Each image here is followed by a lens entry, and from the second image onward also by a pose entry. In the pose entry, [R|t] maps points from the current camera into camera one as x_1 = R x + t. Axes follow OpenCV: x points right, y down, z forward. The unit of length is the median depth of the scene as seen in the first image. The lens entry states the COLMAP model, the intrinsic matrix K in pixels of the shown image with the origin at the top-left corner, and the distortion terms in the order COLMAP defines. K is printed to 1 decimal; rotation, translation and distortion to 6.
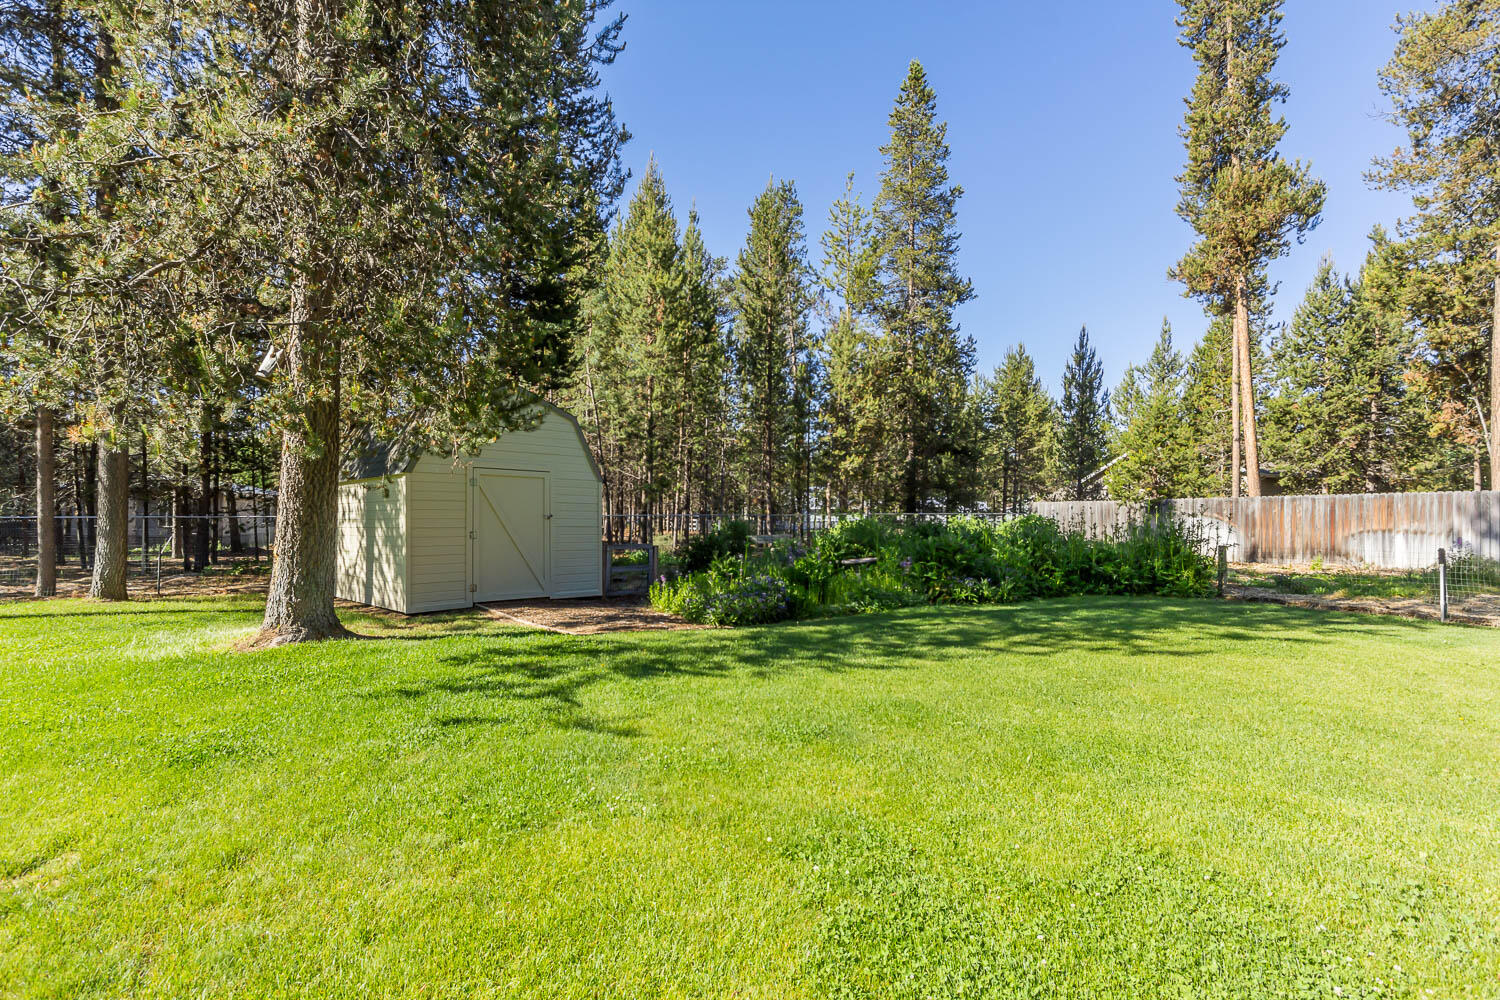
lens RADIAL K [[702.7, 0, 750.2], [0, 702.7, 517.1], [0, 0, 1]] dist [0.014312, -0.000873]
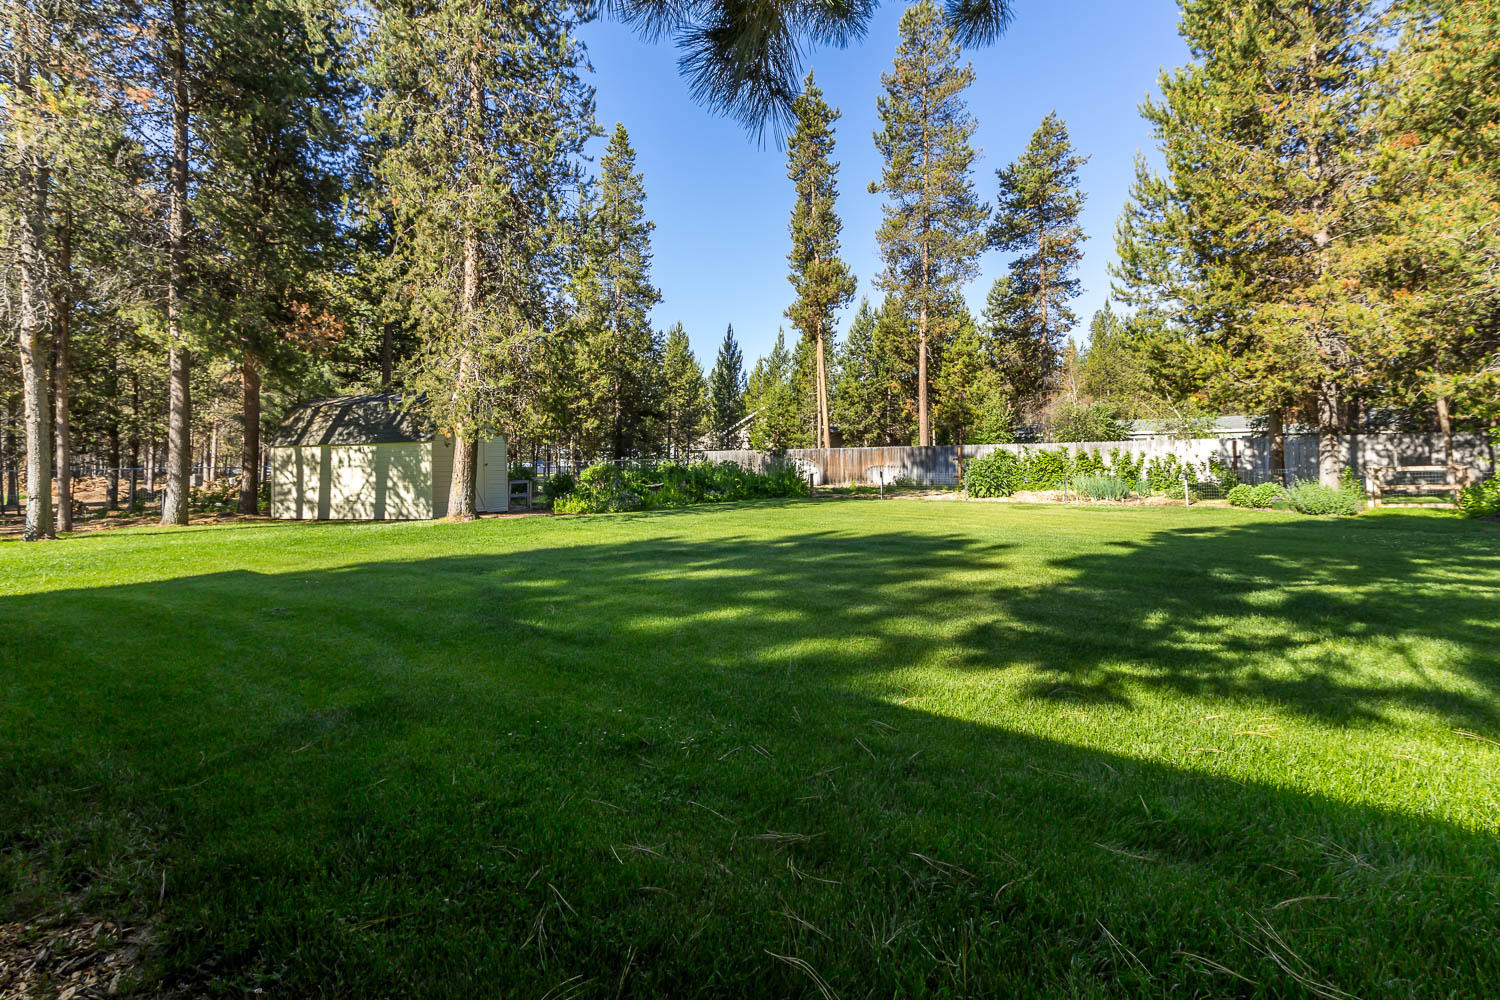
lens RADIAL K [[705.6, 0, 744.9], [0, 705.6, 503.0], [0, 0, 1]] dist [0.002311, -0.000332]
pose [[0.881864, -0.037336, 0.470023, -0.216114], [0.010641, 0.998182, 0.059324, 0.001110], [-0.471384, -0.047315, 0.880658, -0.330539]]
